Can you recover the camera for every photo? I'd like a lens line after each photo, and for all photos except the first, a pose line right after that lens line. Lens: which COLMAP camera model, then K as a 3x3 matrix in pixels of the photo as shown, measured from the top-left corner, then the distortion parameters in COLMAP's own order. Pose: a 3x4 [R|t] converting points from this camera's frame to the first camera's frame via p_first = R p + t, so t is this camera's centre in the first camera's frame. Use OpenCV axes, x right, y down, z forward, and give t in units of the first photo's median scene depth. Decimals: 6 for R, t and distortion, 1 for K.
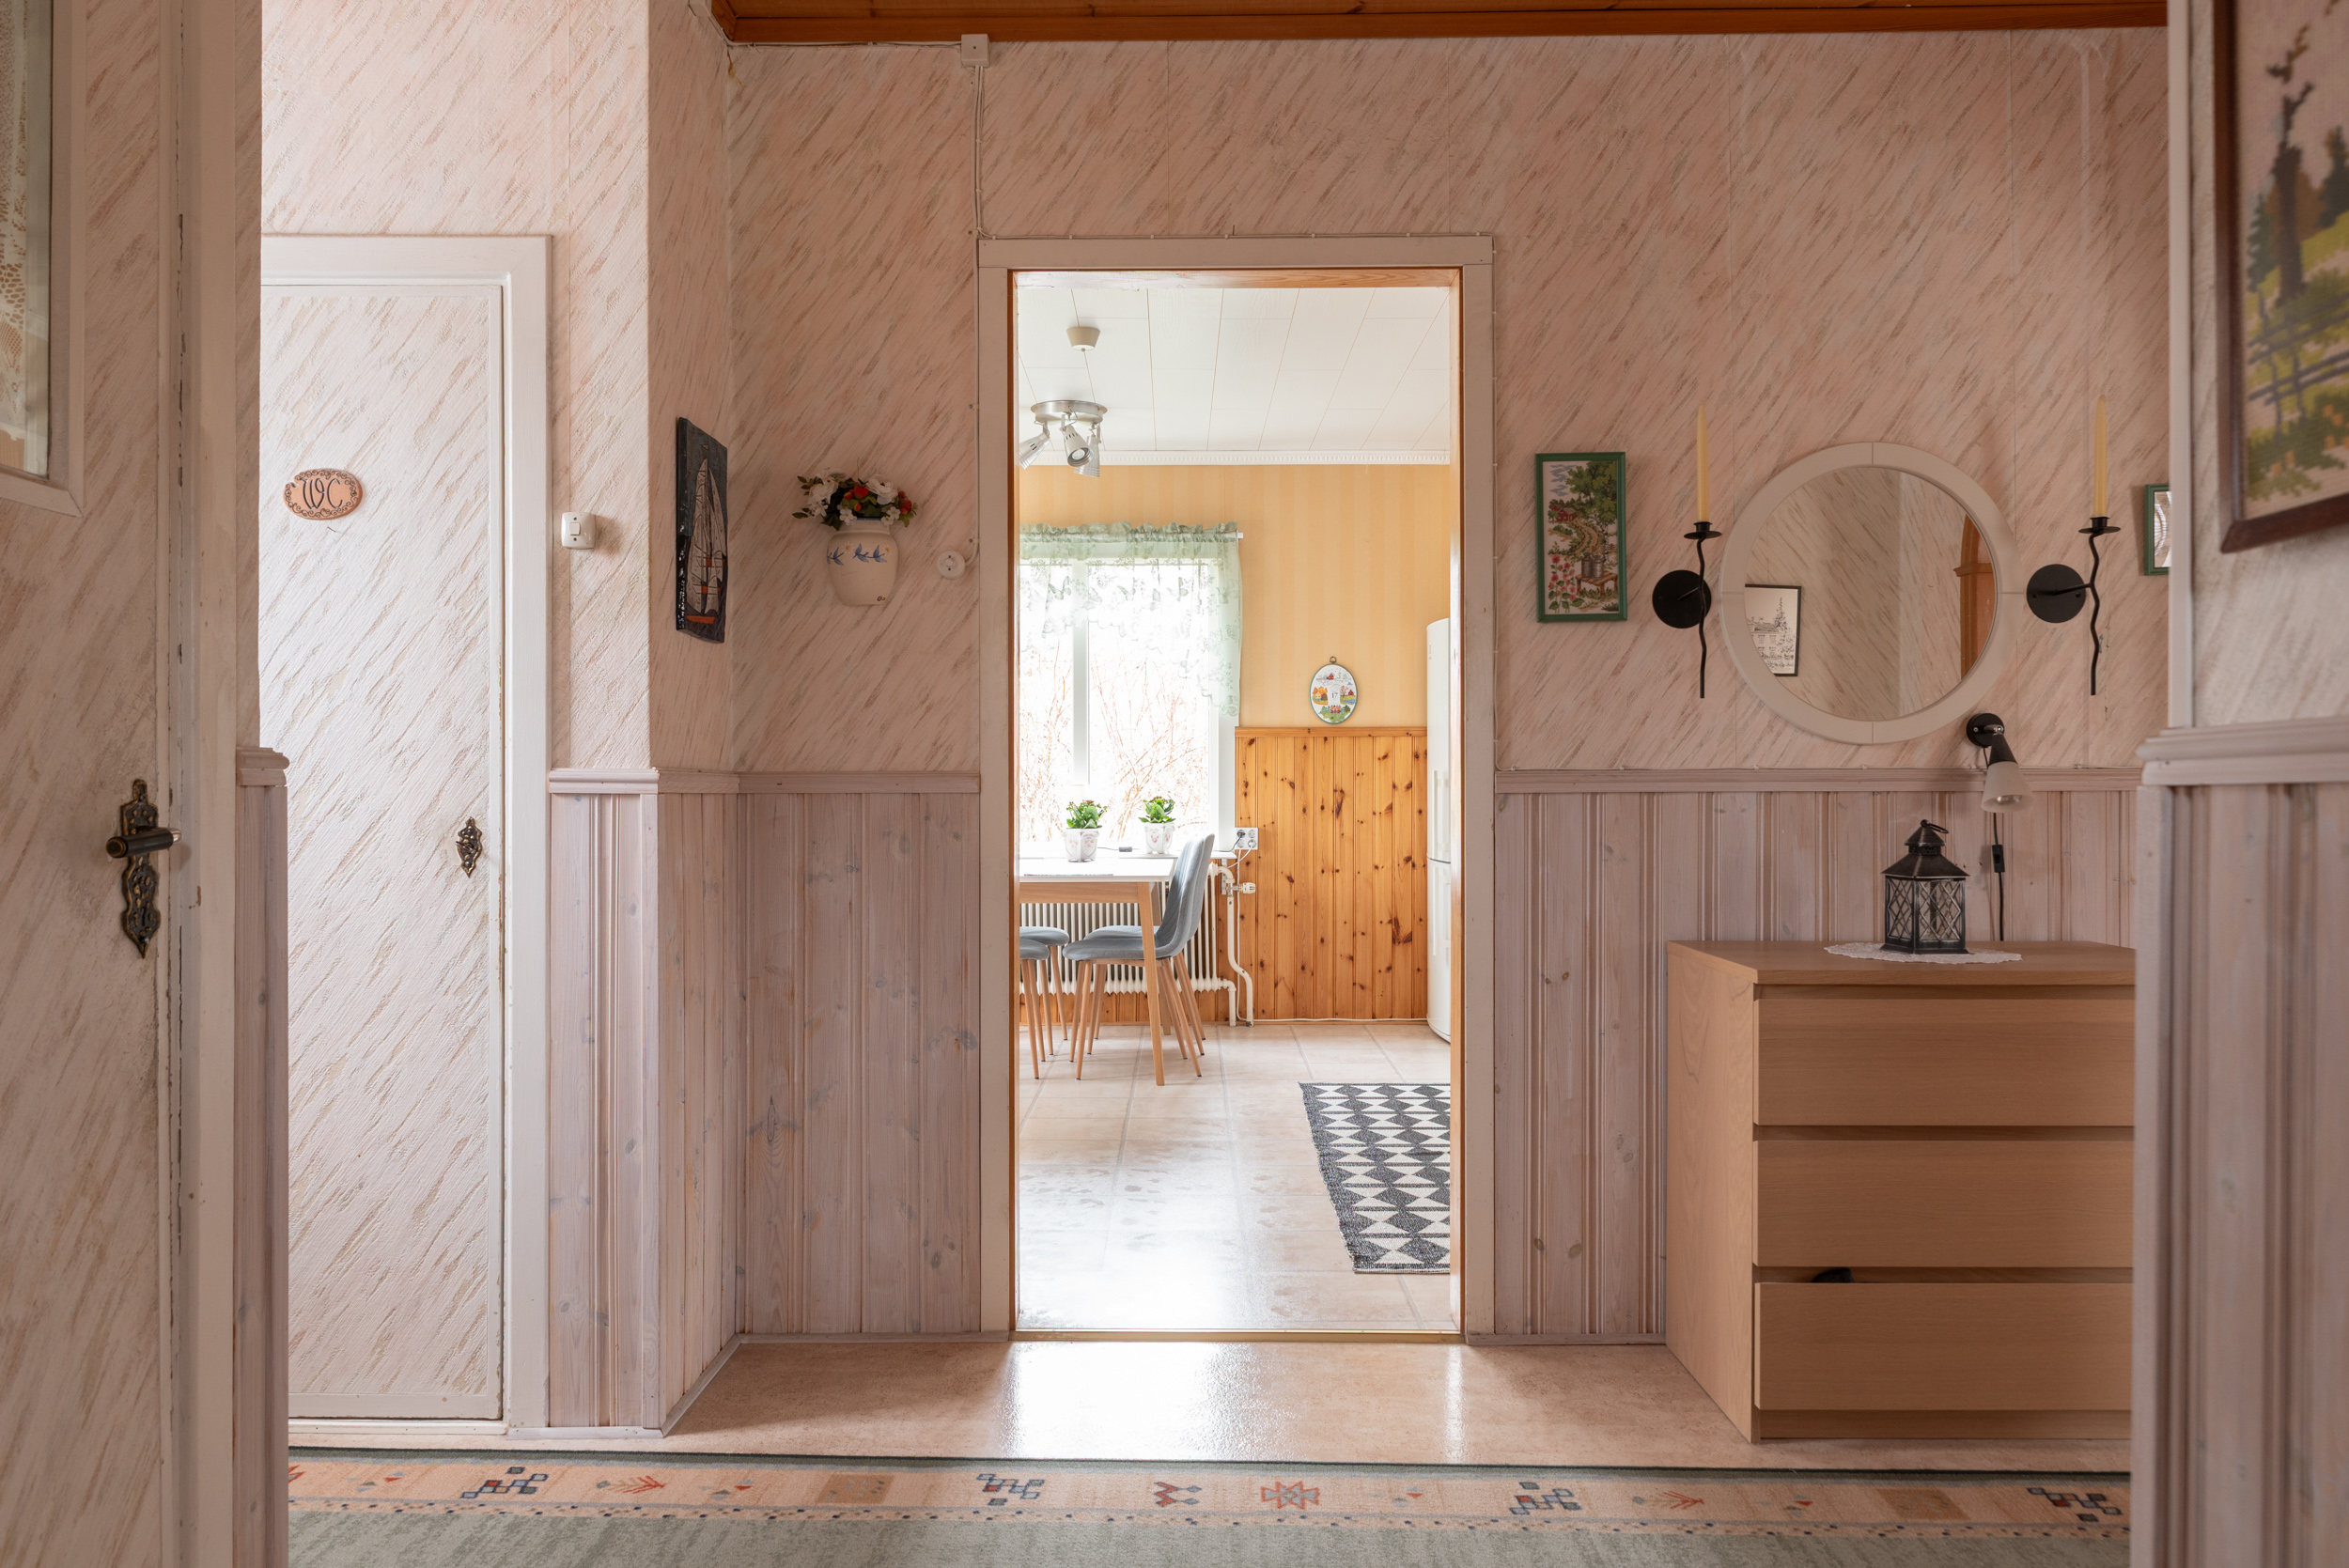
lens RADIAL K [[1600.9, 0, 1184.1], [0, 1600.9, 794.4], [0, 0, 1]] dist [-0.002056, 0.000336]
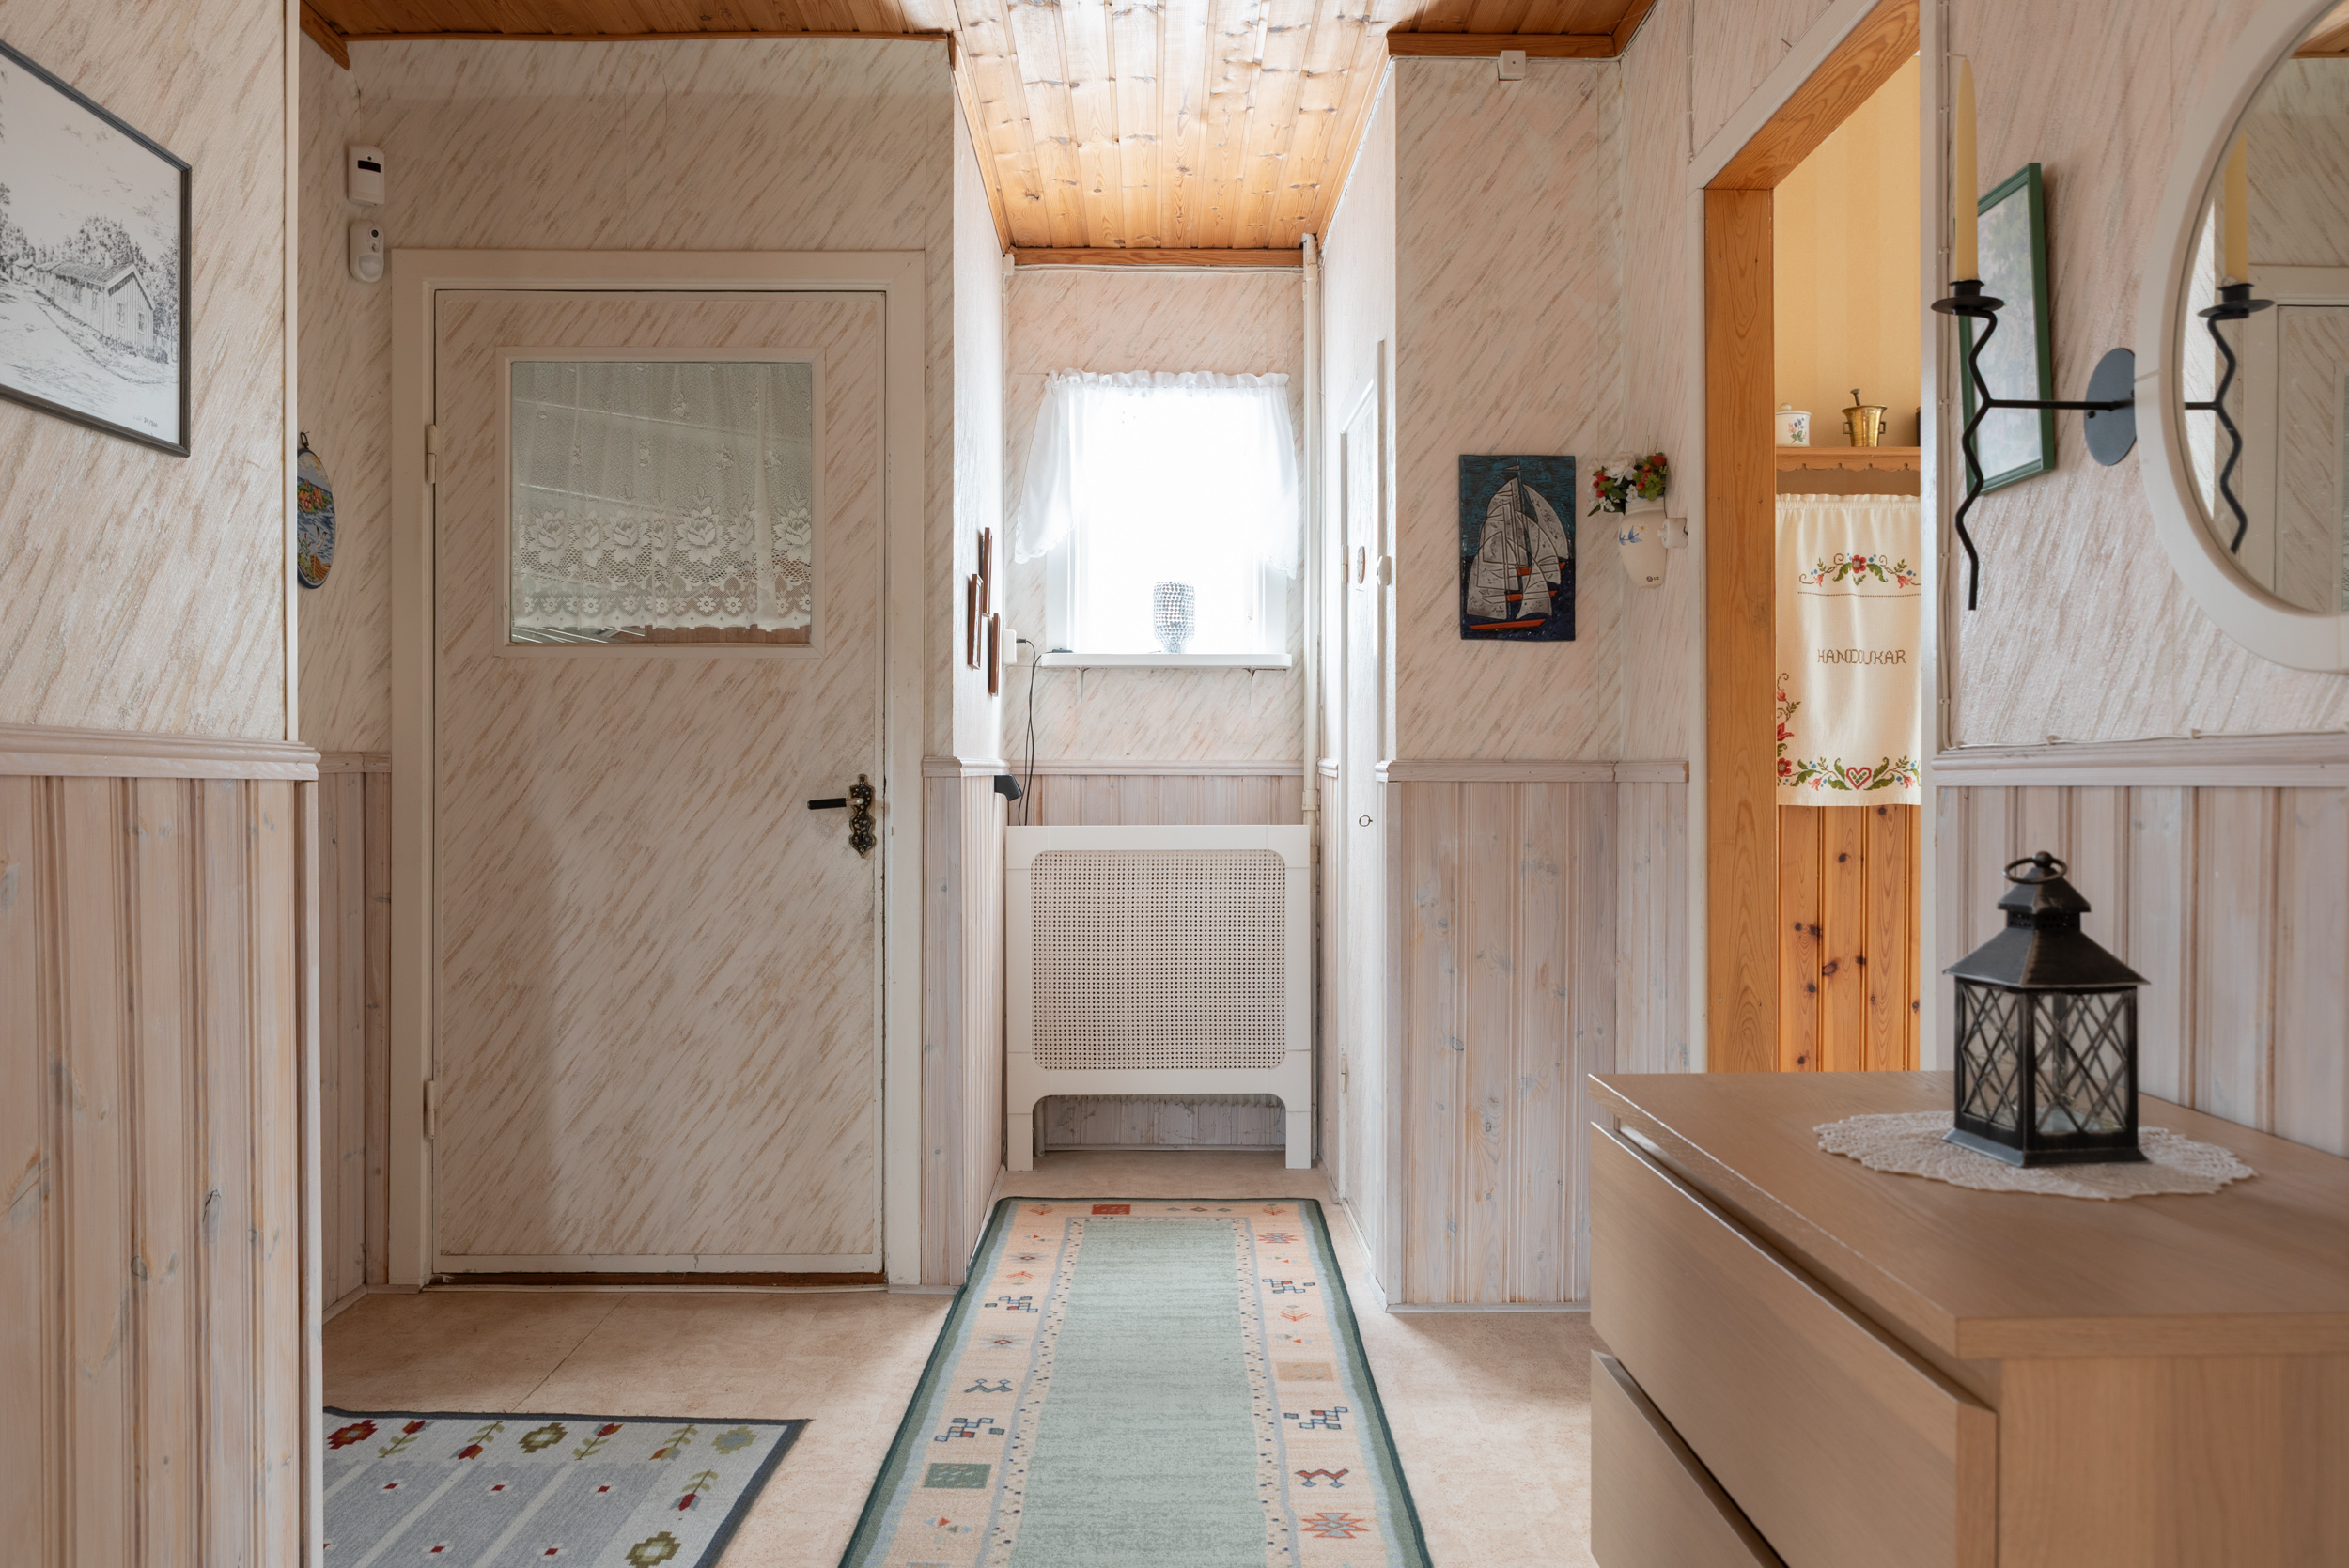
lens RADIAL K [[1814.7, 0, 1160.0], [0, 1814.7, 777.3], [0, 0, 1]] dist [0.006313, 0.000974]
pose [[0.010324, 0.003585, -0.999940, 1.174820], [-0.001010, 0.999993, 0.003575, -0.009518], [0.999946, 0.000973, 0.010328, 0.912167]]
